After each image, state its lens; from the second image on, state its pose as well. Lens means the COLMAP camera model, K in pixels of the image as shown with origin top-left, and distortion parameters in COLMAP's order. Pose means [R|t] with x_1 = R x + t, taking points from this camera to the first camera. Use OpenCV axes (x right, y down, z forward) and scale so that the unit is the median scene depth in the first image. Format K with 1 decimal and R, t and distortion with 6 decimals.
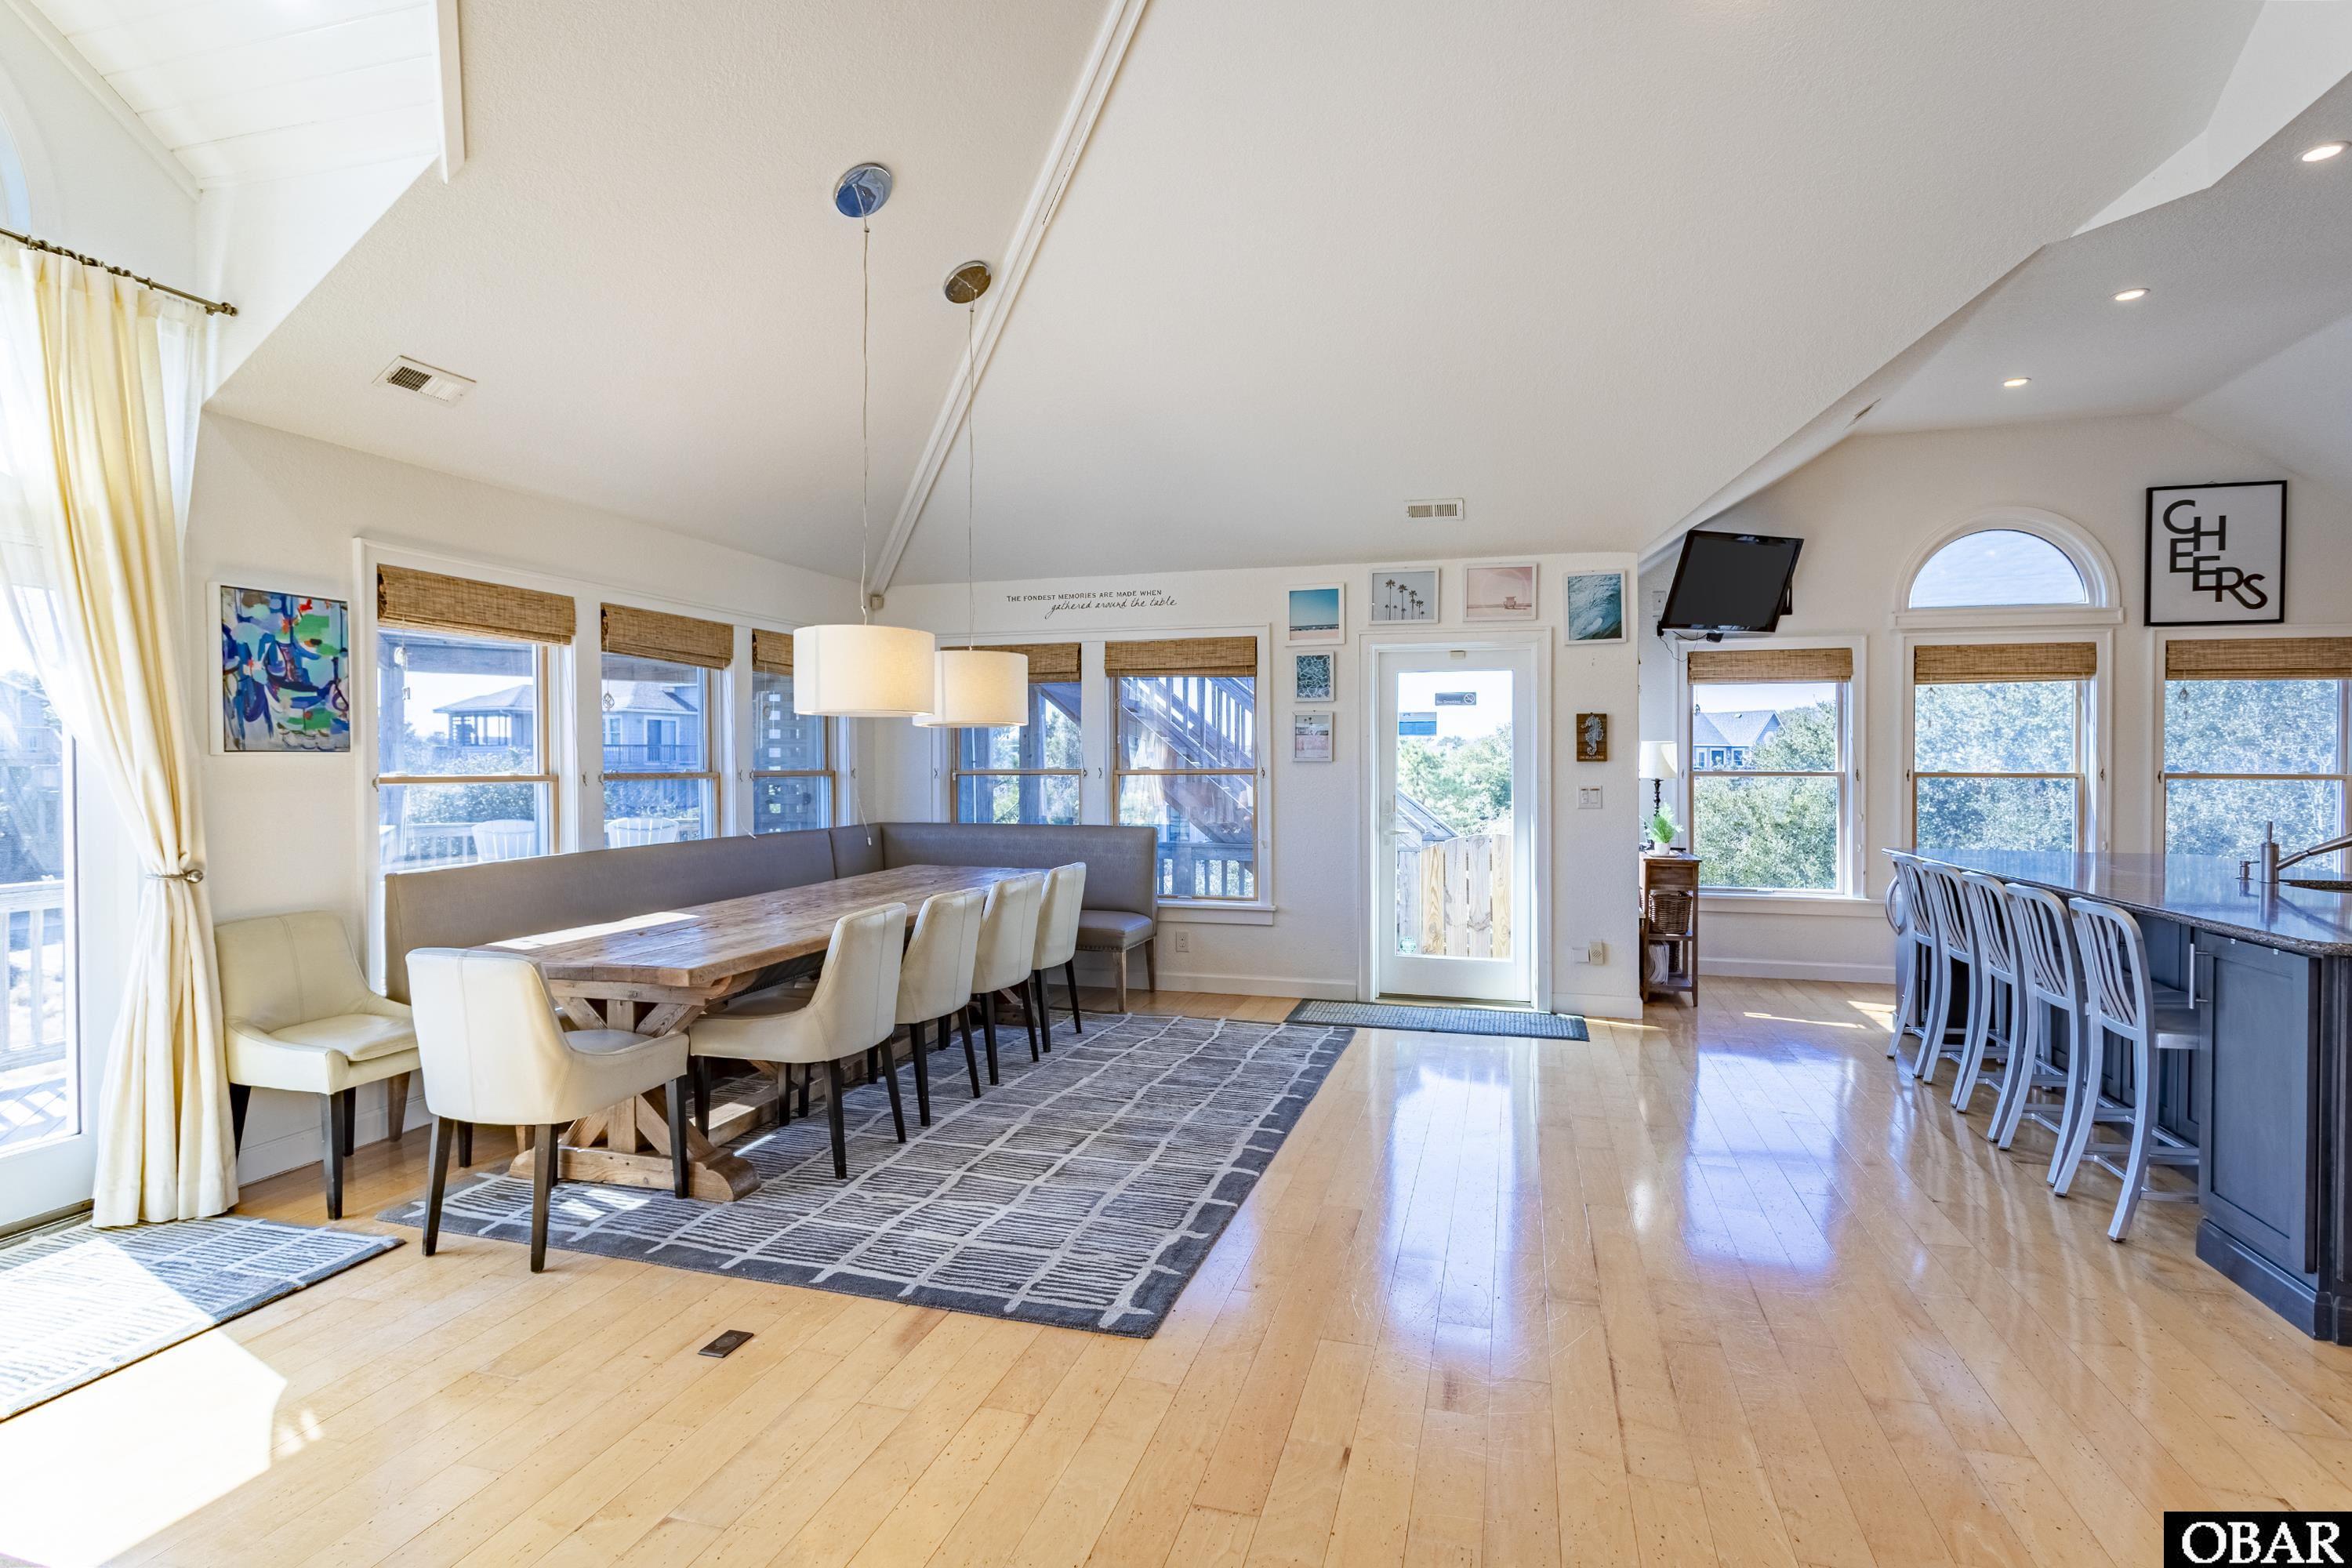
lens RADIAL K [[1174.7, 0, 1162.7], [0, 1174.7, 773.5], [0, 0, 1]] dist [0.002916, 0.000477]
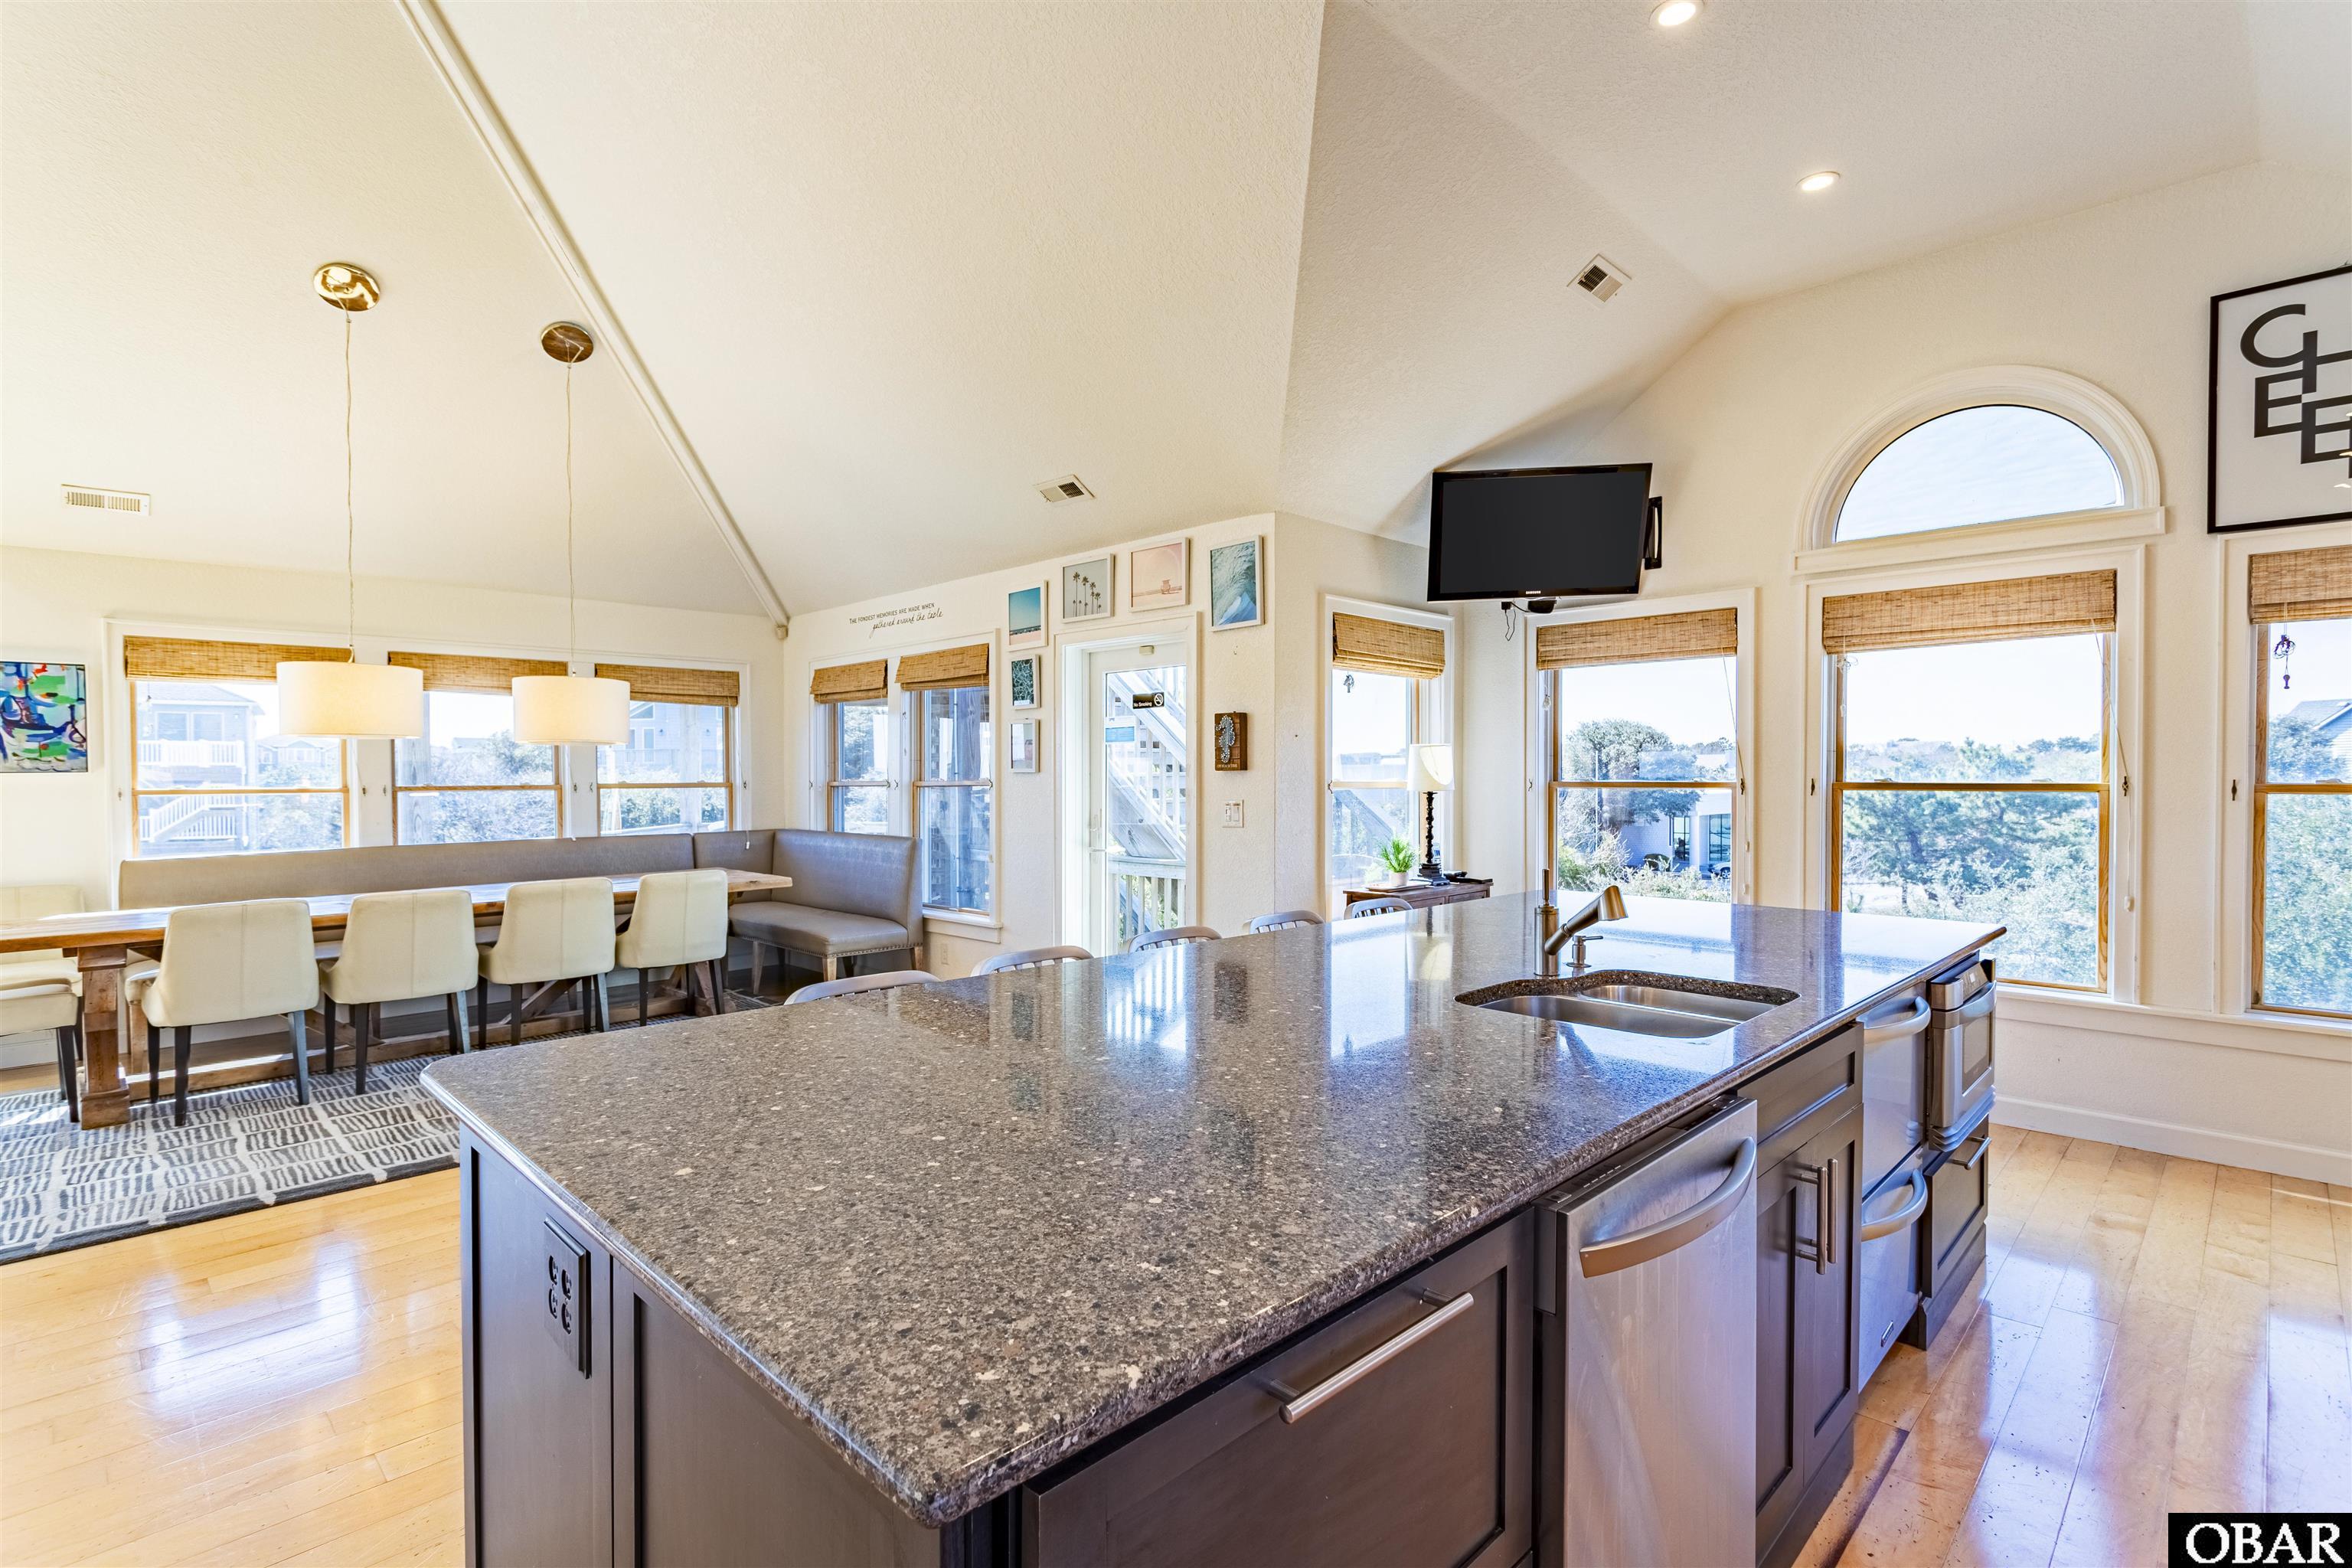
lens RADIAL K [[1109.3, 0, 1177.1], [0, 1109.3, 794.9], [0, 0, 1]] dist [0.000493, 0.000719]
pose [[0.883641, 0.002838, -0.468157, 0.649638], [0.002496, 0.999939, 0.010773, -0.001504], [0.468159, -0.010688, 0.883579, 0.268825]]
